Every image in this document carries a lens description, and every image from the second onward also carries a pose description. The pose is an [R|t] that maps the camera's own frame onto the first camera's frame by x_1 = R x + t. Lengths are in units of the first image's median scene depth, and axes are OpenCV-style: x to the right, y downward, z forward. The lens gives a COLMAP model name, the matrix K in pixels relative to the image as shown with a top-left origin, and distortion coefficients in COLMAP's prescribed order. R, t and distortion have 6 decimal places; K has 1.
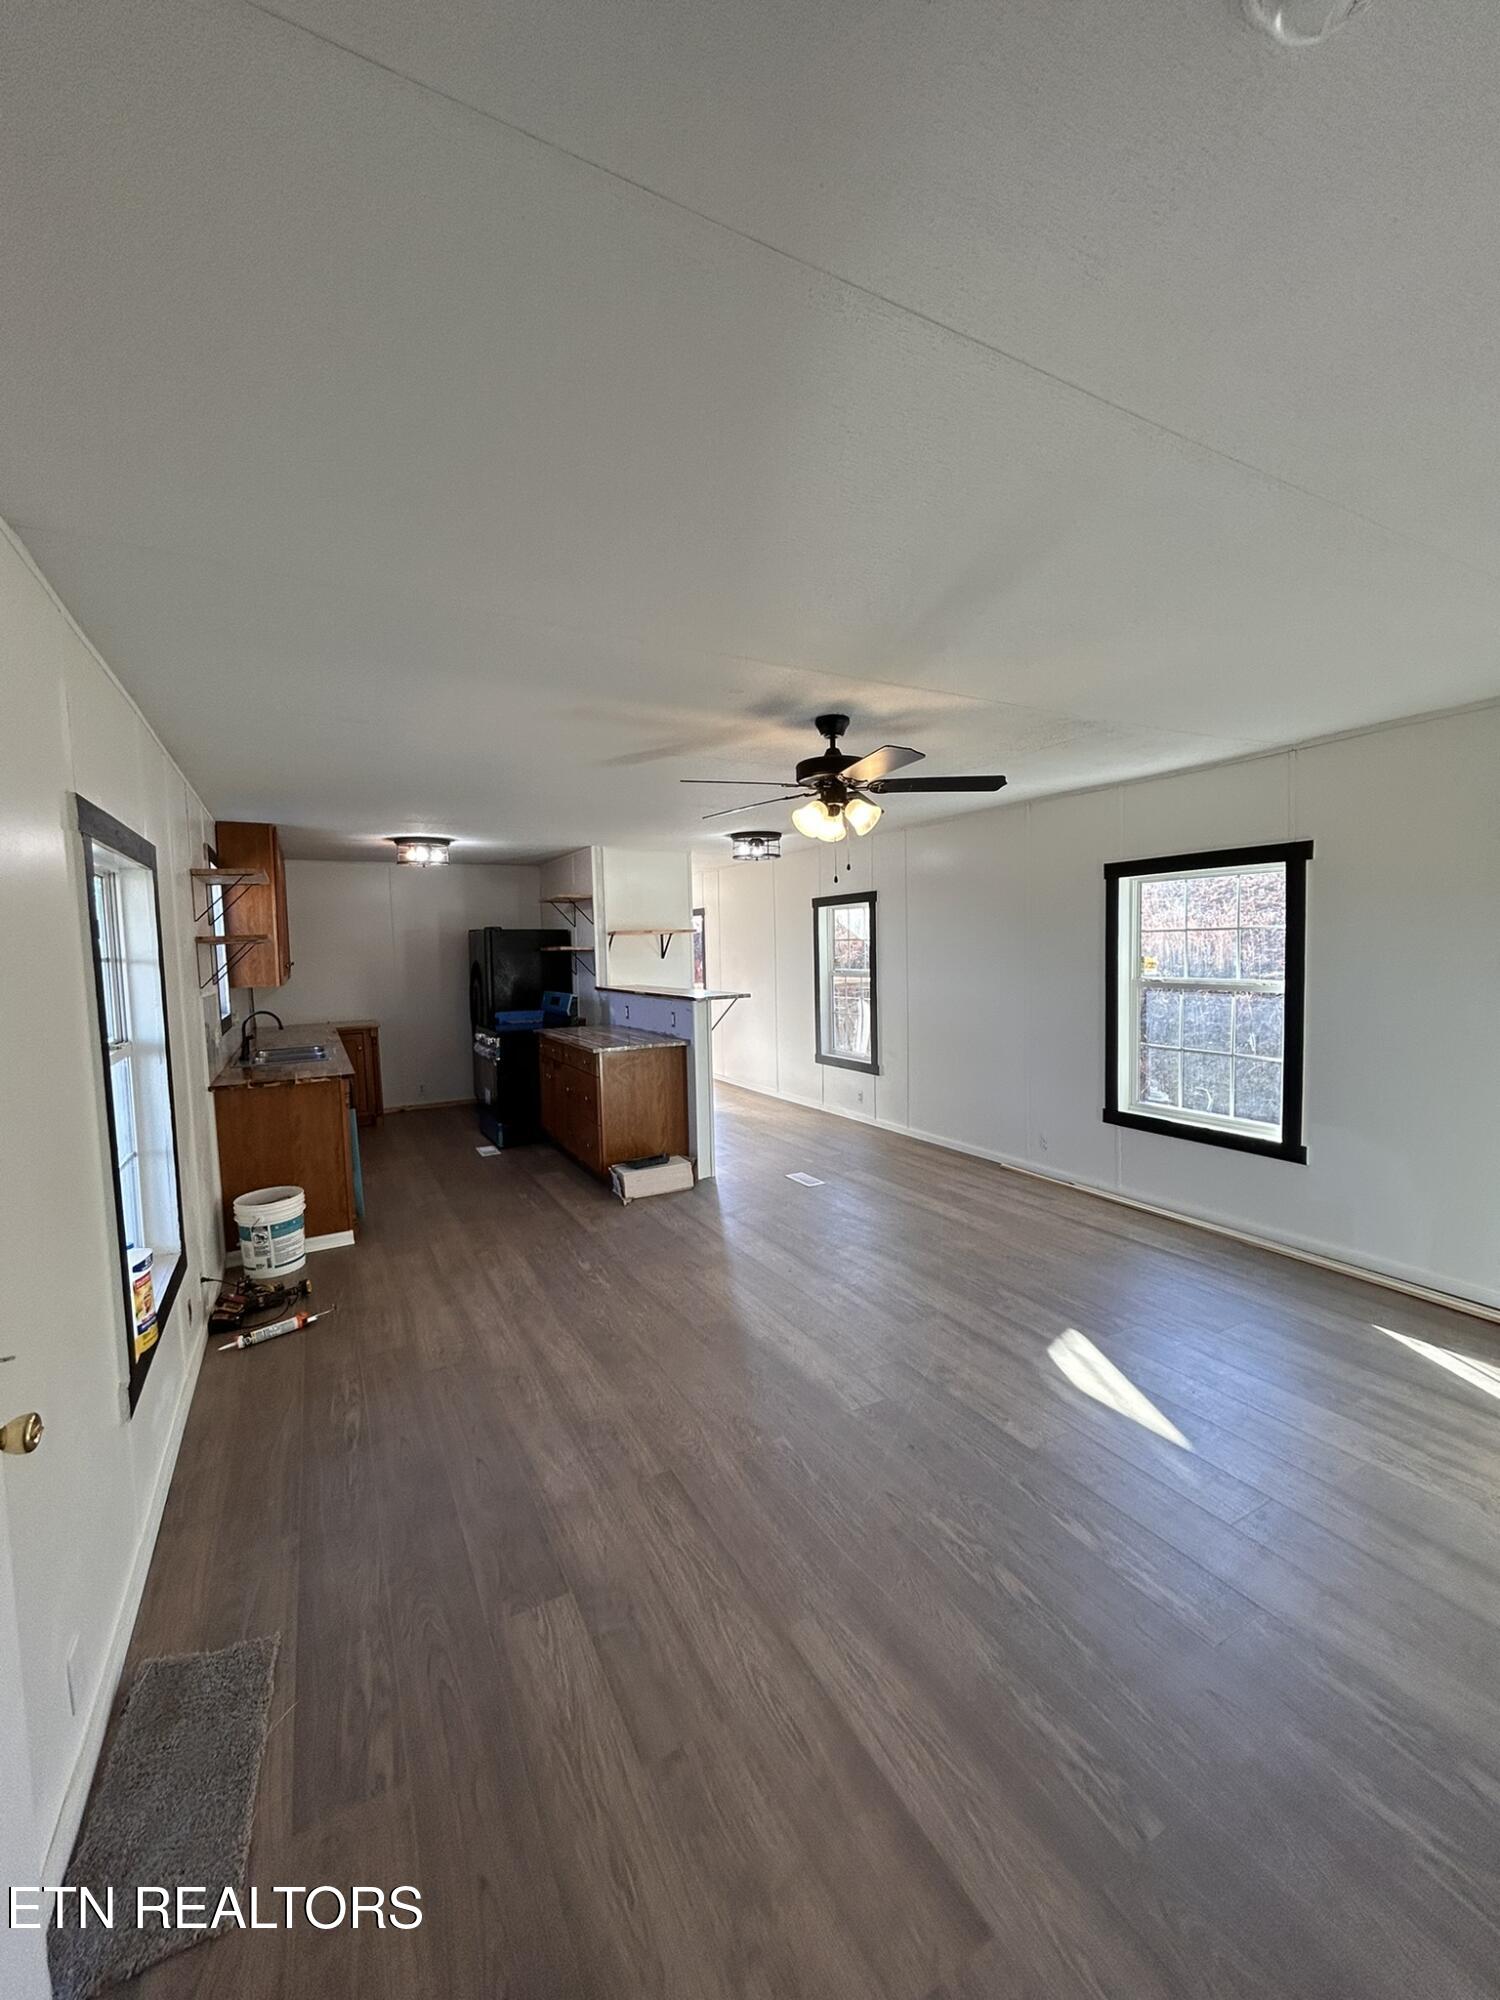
lens RADIAL K [[790.0, 0, 766.1], [0, 790.0, 1000.8], [0, 0, 1]] dist [-0.000054, 0.000141]
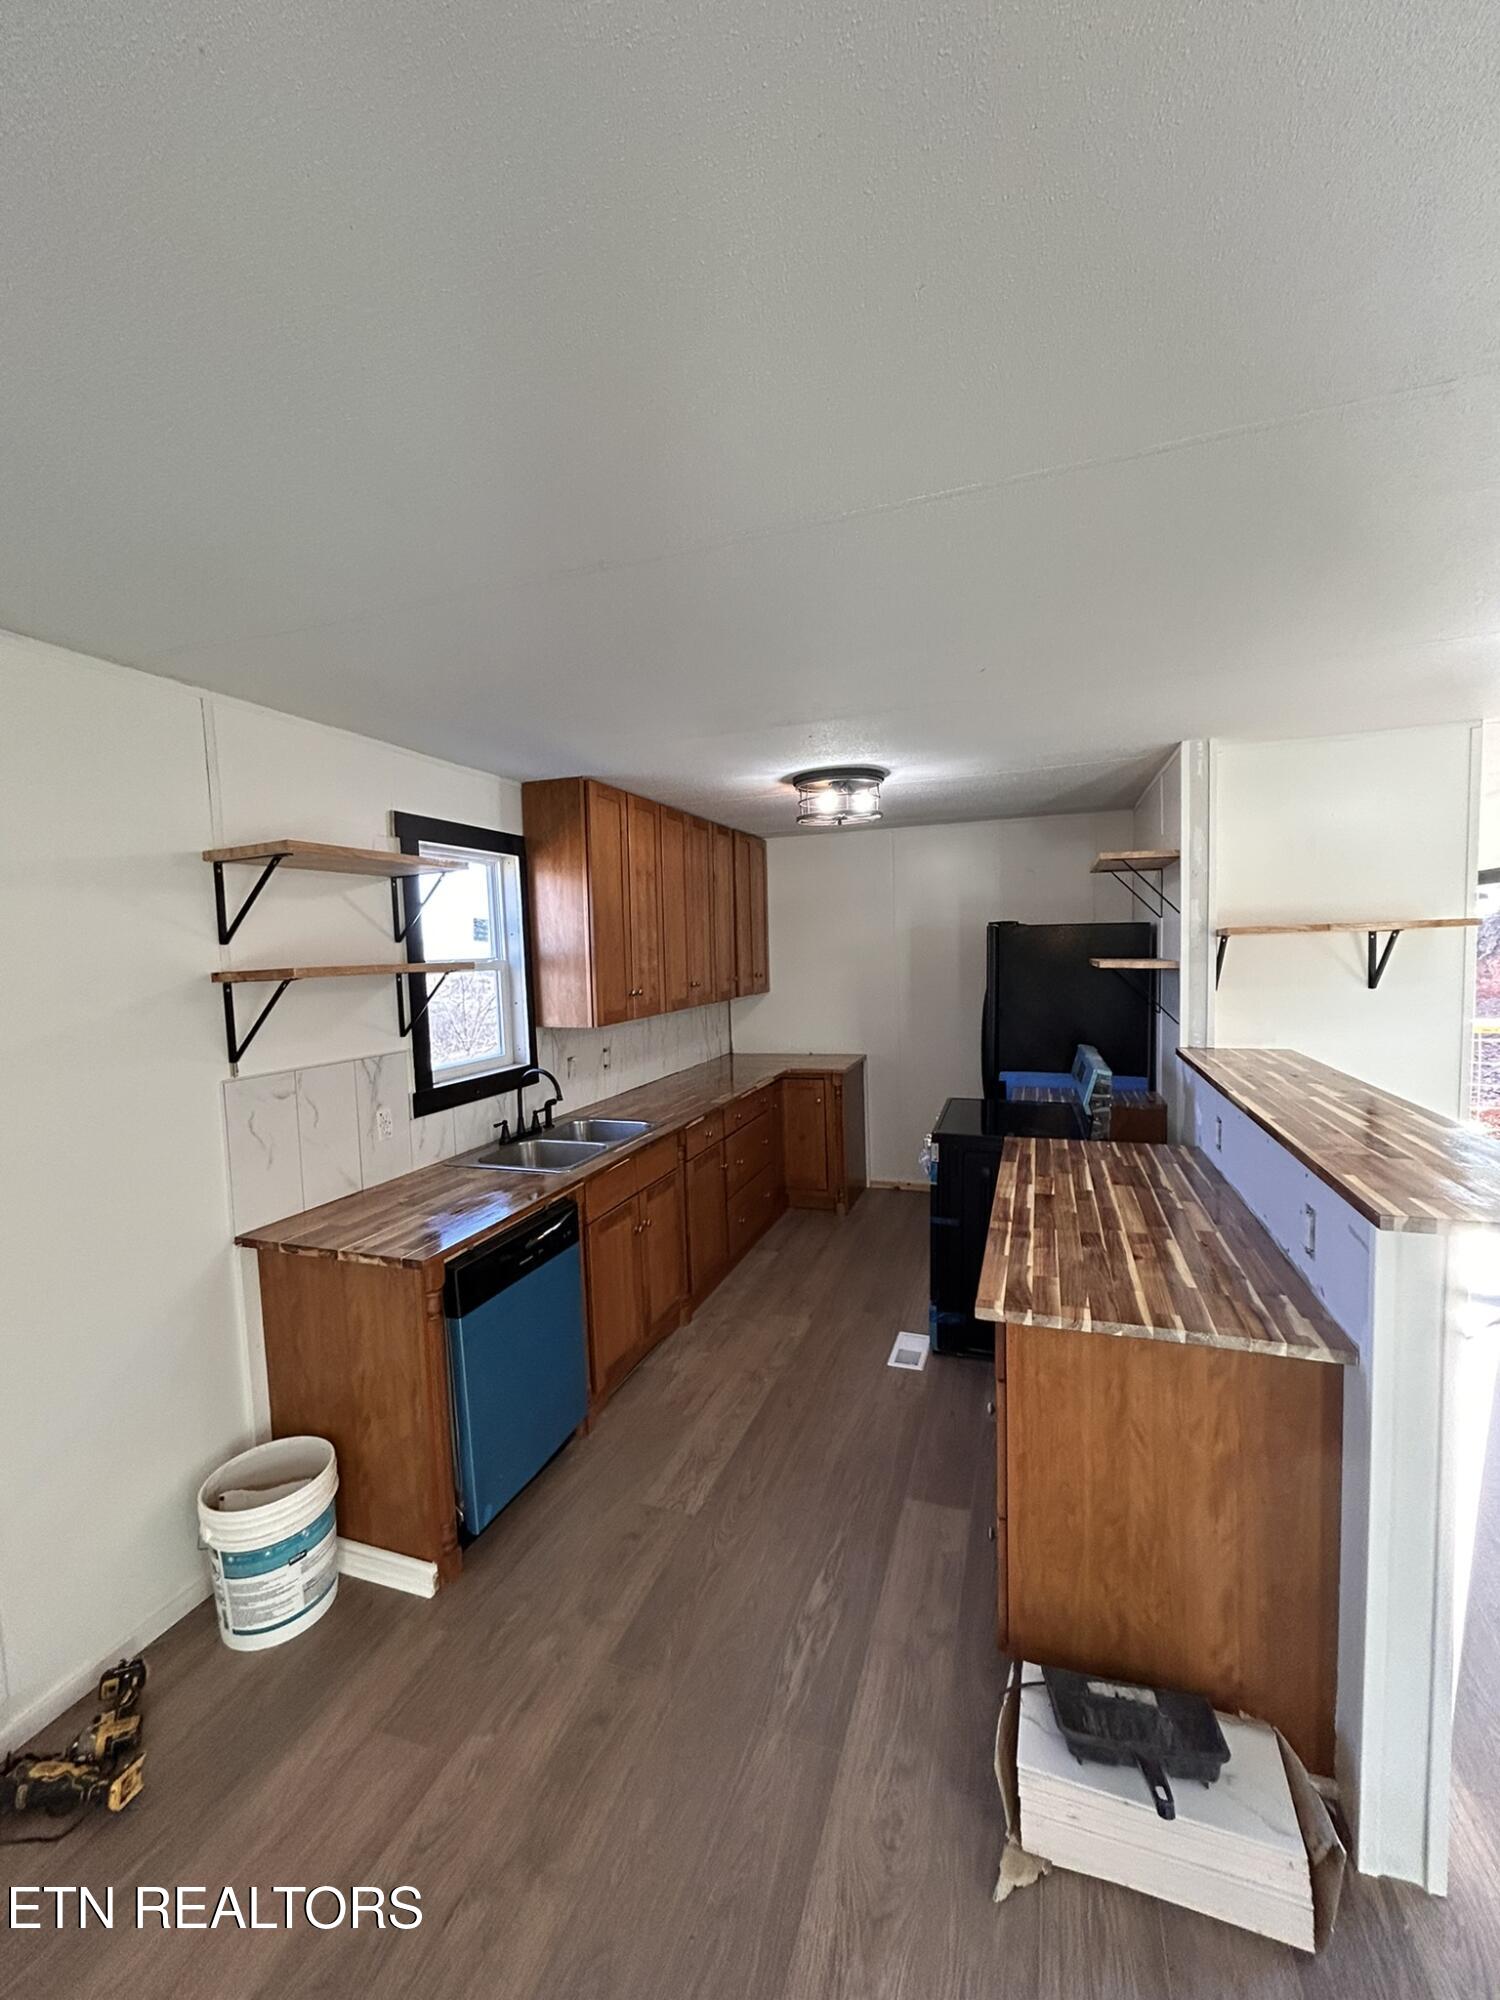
lens RADIAL K [[790.0, 0, 766.1], [0, 790.0, 1000.8], [0, 0, 1]] dist [-0.000054, 0.000141]
pose [[0.651294, 0.057990, -0.756606, -0.024521], [-0.040360, 0.998312, 0.041774, -0.057734], [0.757751, 0.003330, 0.652535, 0.538061]]
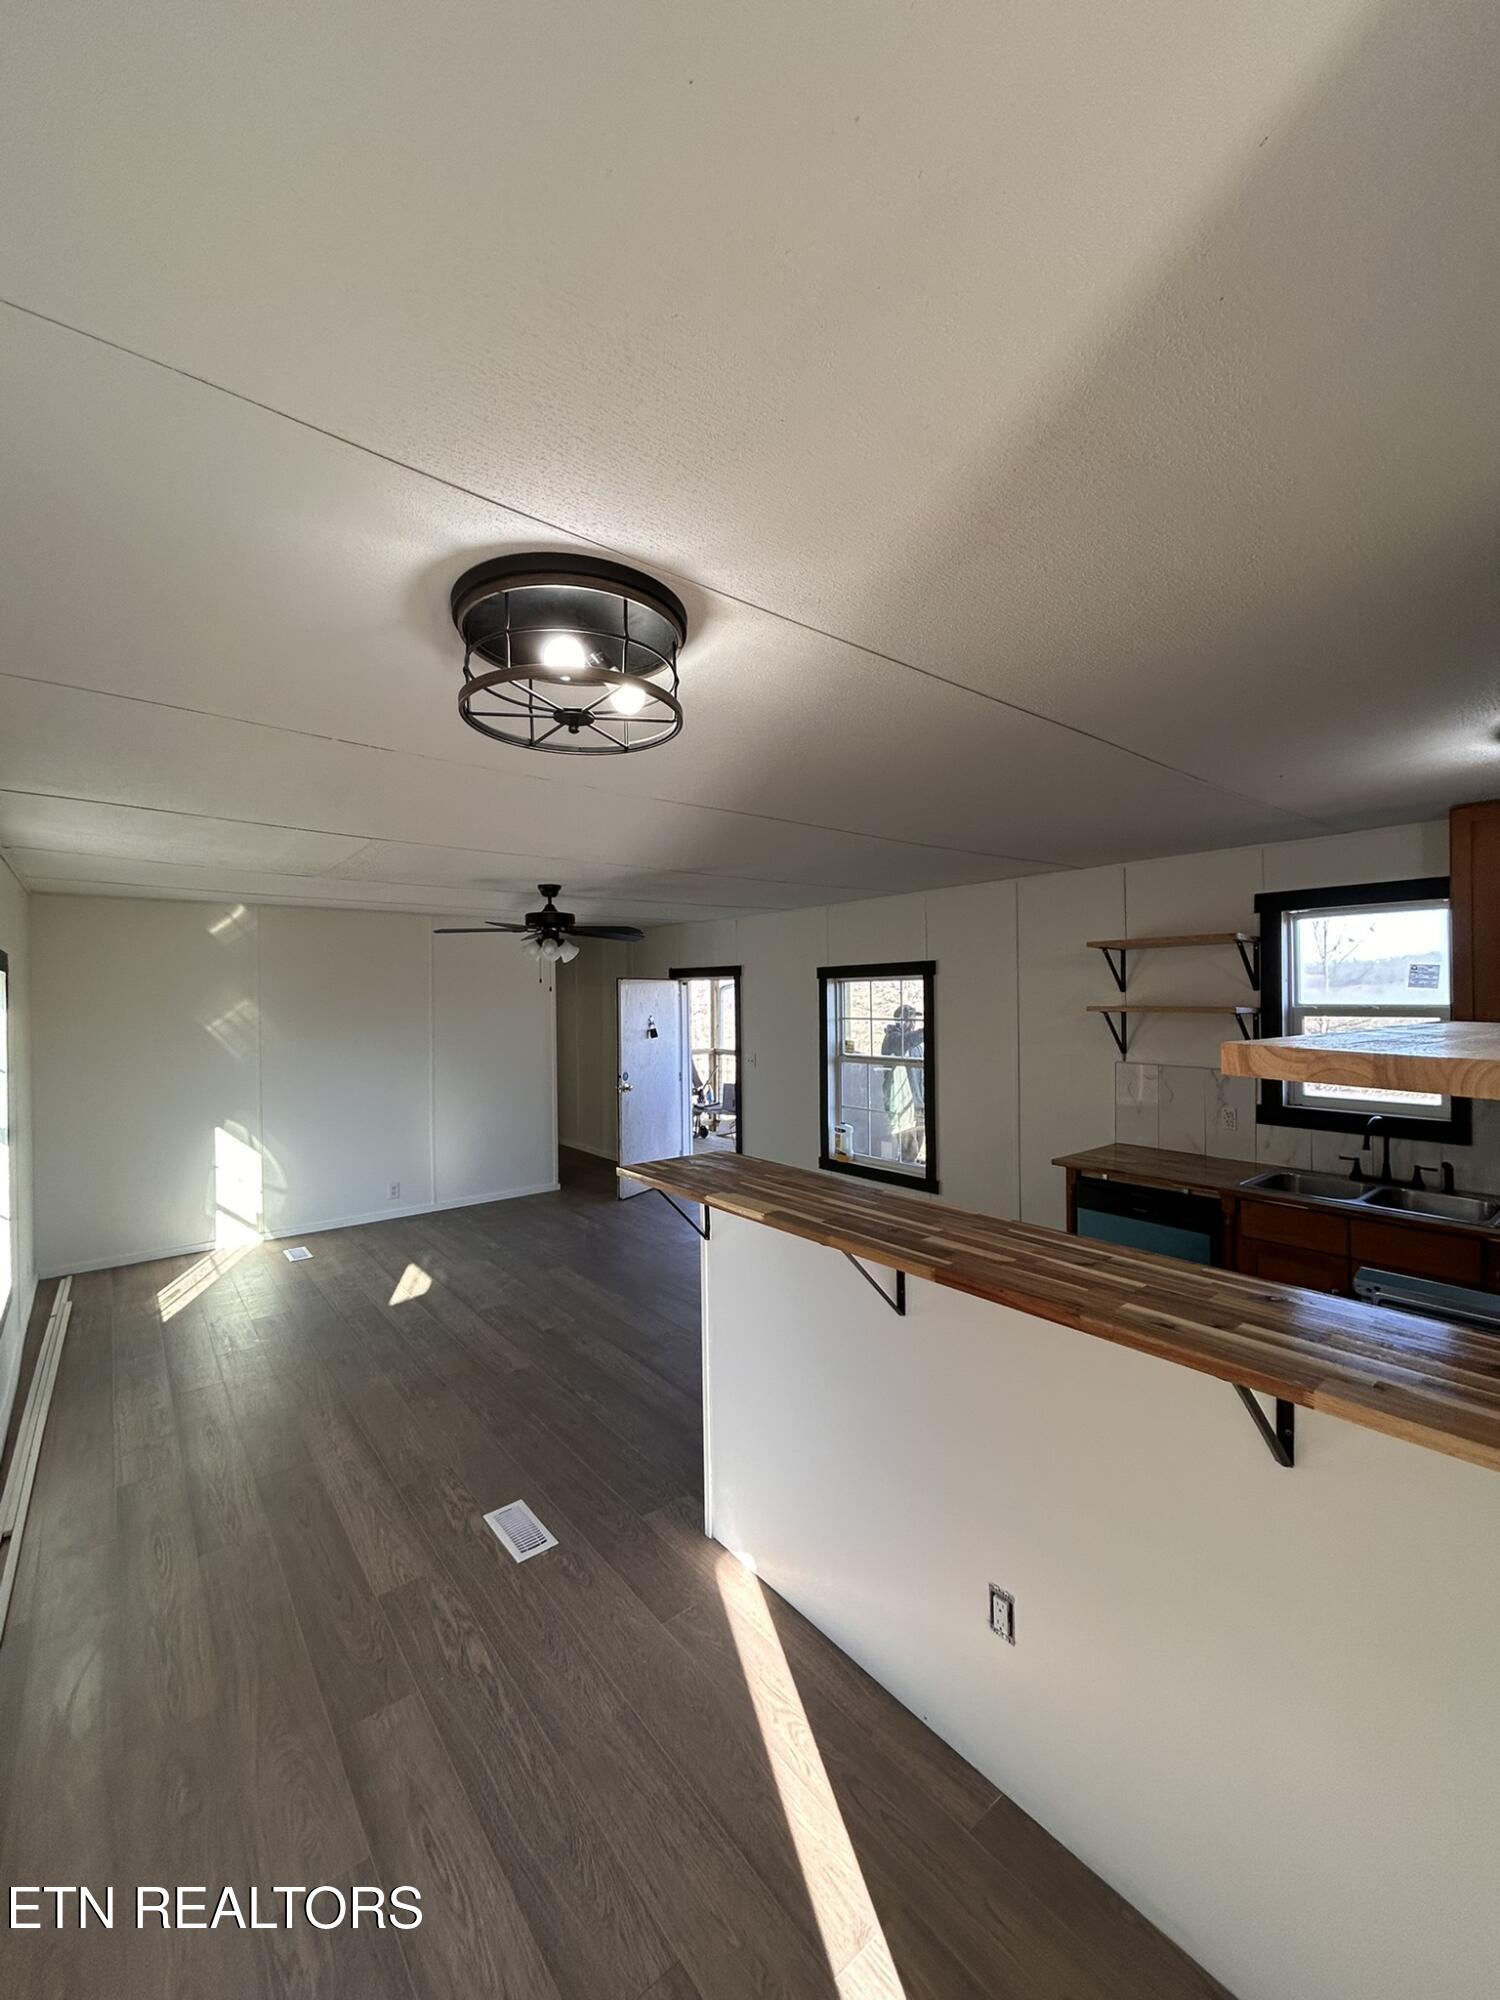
lens RADIAL K [[790.0, 0, 766.1], [0, 790.0, 1000.8], [0, 0, 1]] dist [-0.000054, 0.000141]
pose [[-0.984110, 0.027711, -0.175382, -0.025439], [0.013552, 0.996588, 0.081422, -0.100985], [0.177040, 0.077751, -0.981128, 1.092692]]
